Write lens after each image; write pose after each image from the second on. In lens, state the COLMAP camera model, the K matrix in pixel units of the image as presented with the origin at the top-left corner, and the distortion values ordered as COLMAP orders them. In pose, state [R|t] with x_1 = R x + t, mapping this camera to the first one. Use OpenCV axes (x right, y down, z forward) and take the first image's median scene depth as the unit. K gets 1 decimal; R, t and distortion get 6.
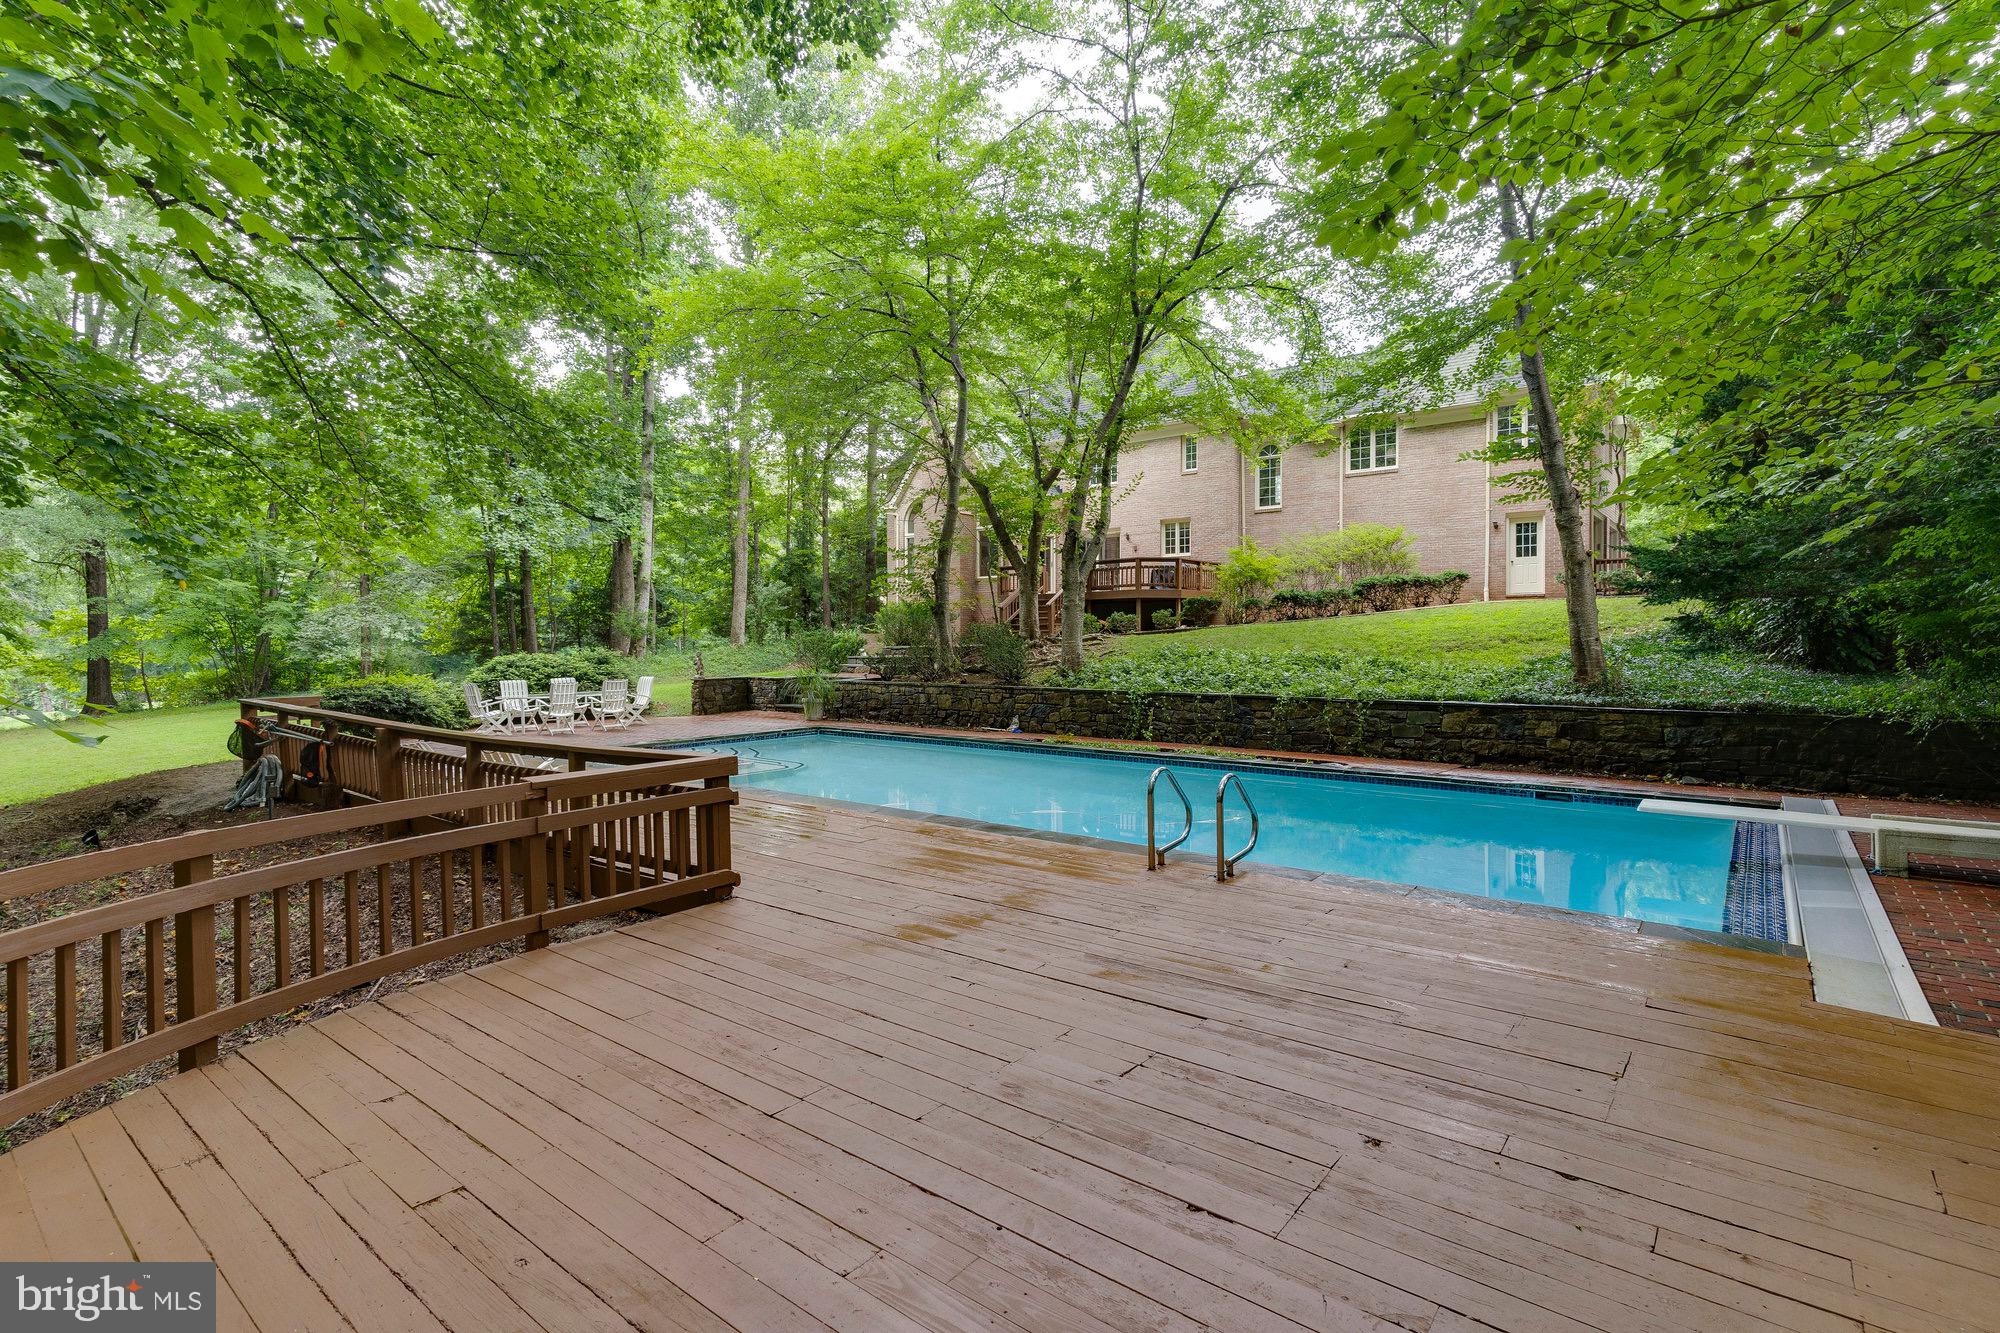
lens RADIAL K [[894.2, 0, 1066.0], [0, 894.2, 649.0], [0, 0, 1]] dist [-0.000920, -0.000069]
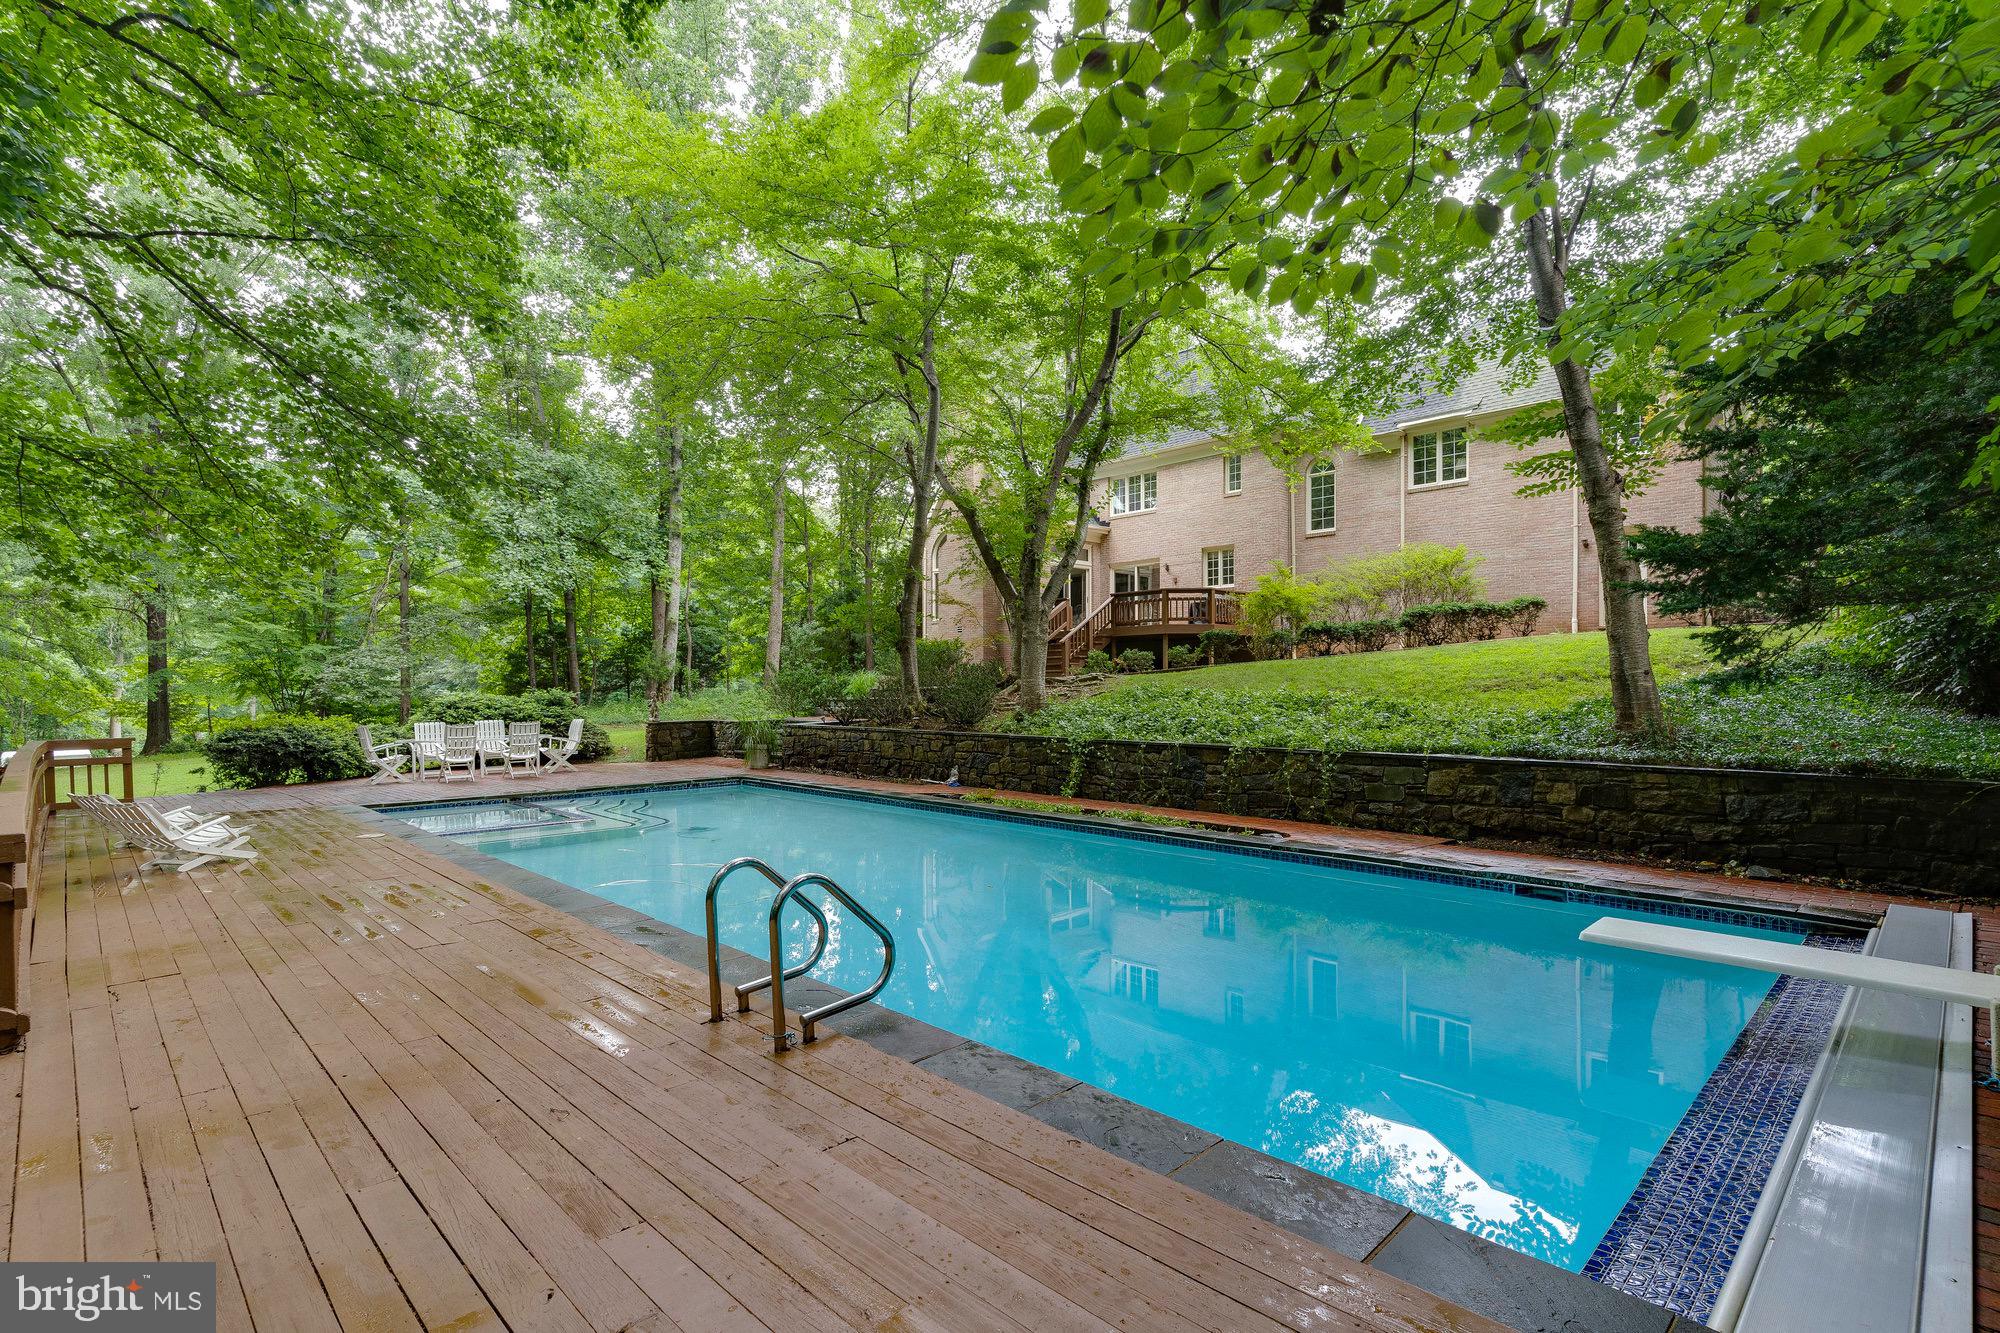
lens RADIAL K [[951.9, 0, 1014.0], [0, 951.9, 679.4], [0, 0, 1]] dist [0.000225, 0.000765]
pose [[0.992858, -0.001241, -0.119295, 0.086495], [-0.000411, 0.999904, -0.013822, 0.003200], [0.119301, 0.013772, 0.992763, 0.079204]]
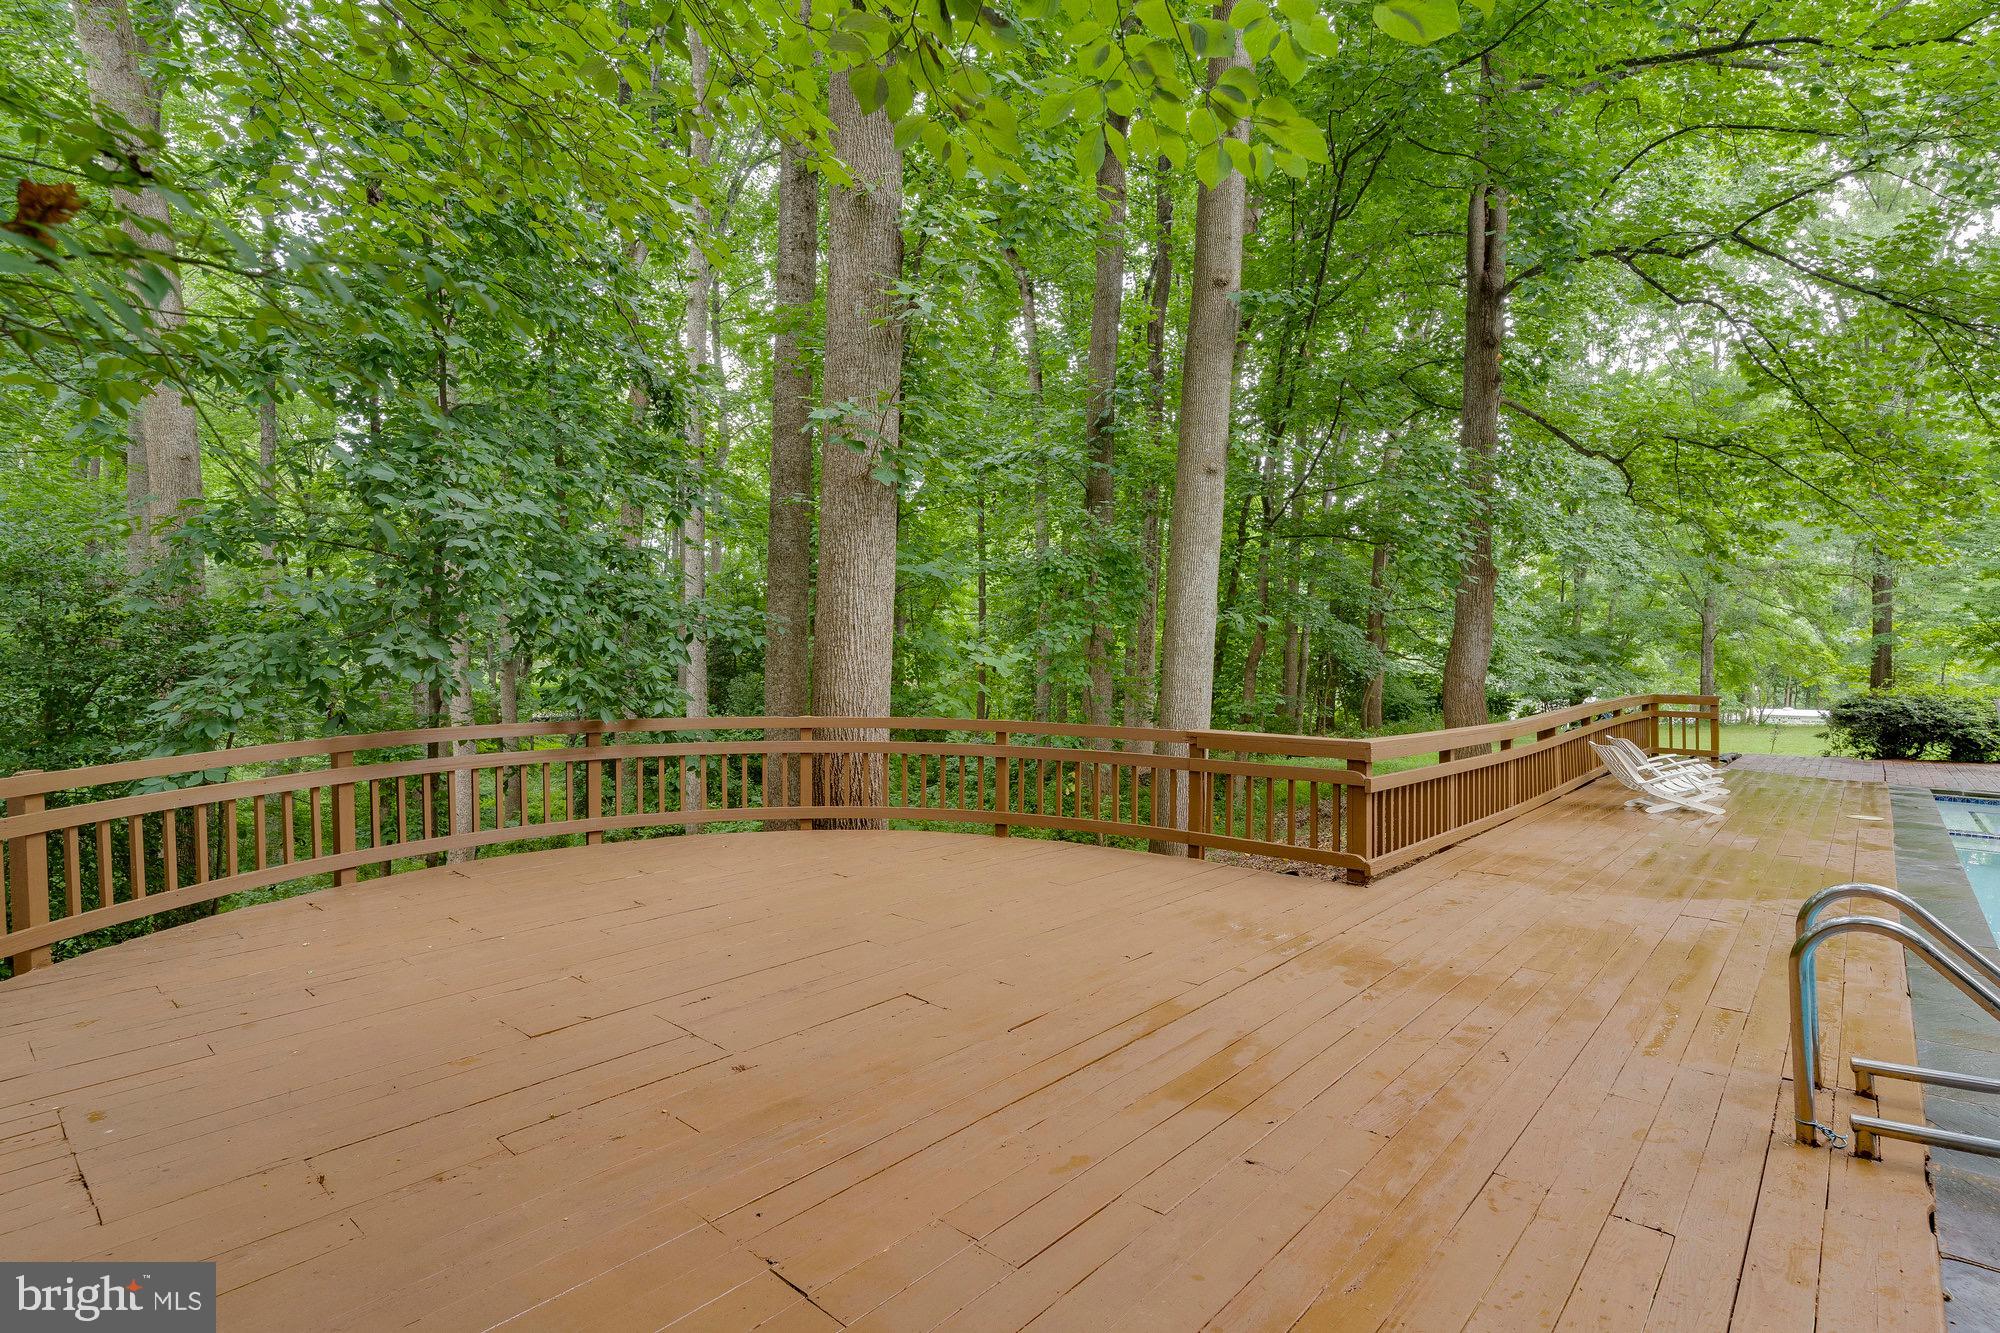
lens RADIAL K [[985.5, 0, 999.8], [0, 985.5, 661.4], [0, 0, 1]] dist [-0.005655, 0.000809]
pose [[-0.063918, 0.016643, -0.997816, 0.163341], [-0.015176, 0.999729, 0.017647, 0.003347], [0.997840, 0.016271, -0.063648, 0.149339]]
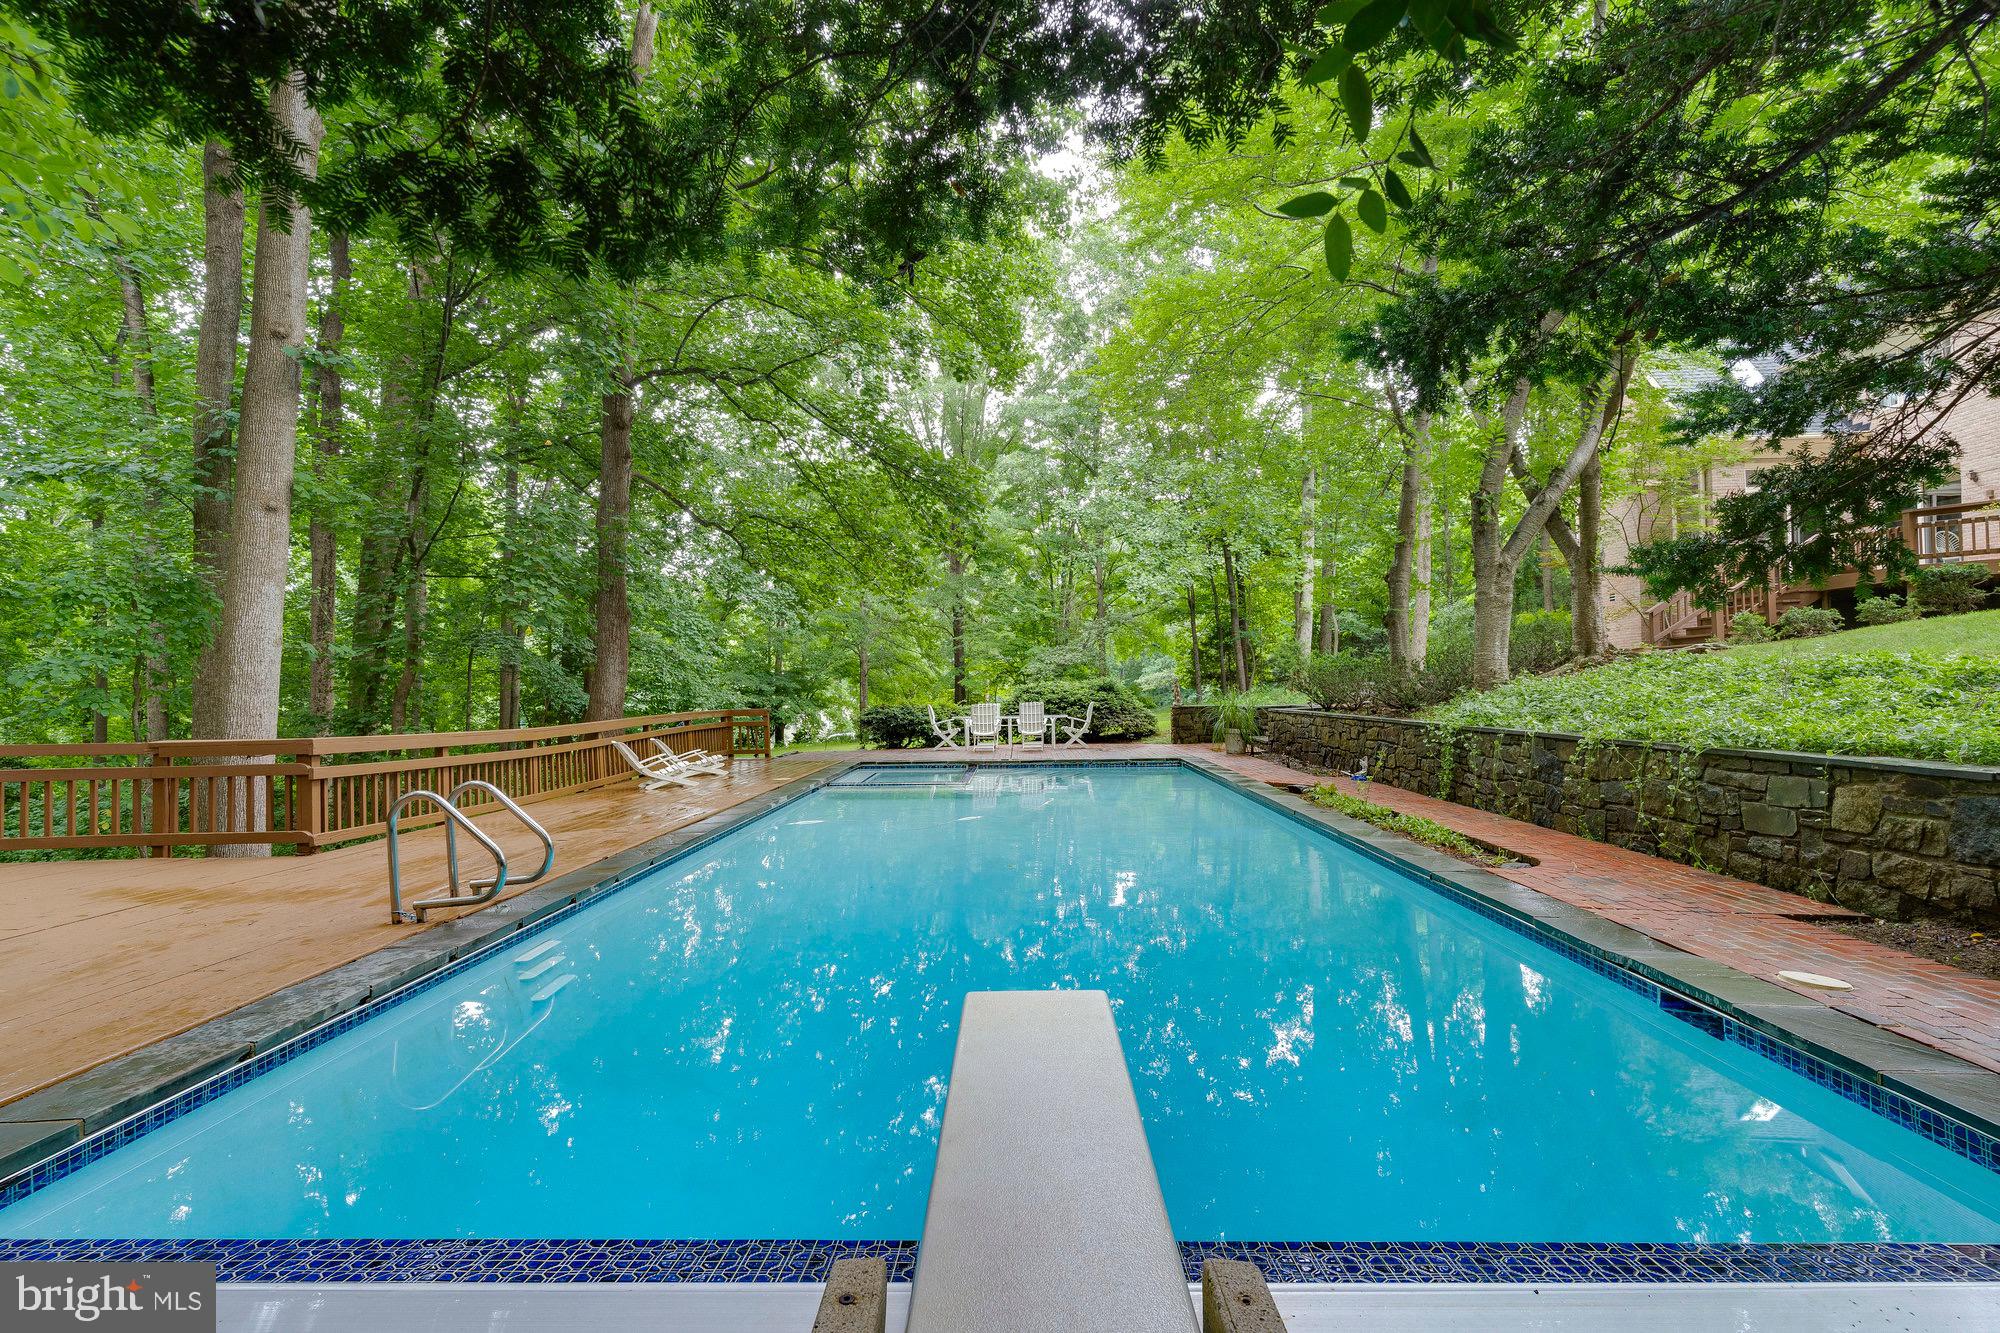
lens RADIAL K [[951.9, 0, 1003.6], [0, 951.9, 665.6], [0, 0, 1]] dist [0.000225, 0.000765]
pose [[0.600359, -0.024396, -0.799359, 0.297749], [0.006922, 0.999656, -0.025310, 0.013922], [0.799701, 0.009661, 0.600321, 0.229762]]
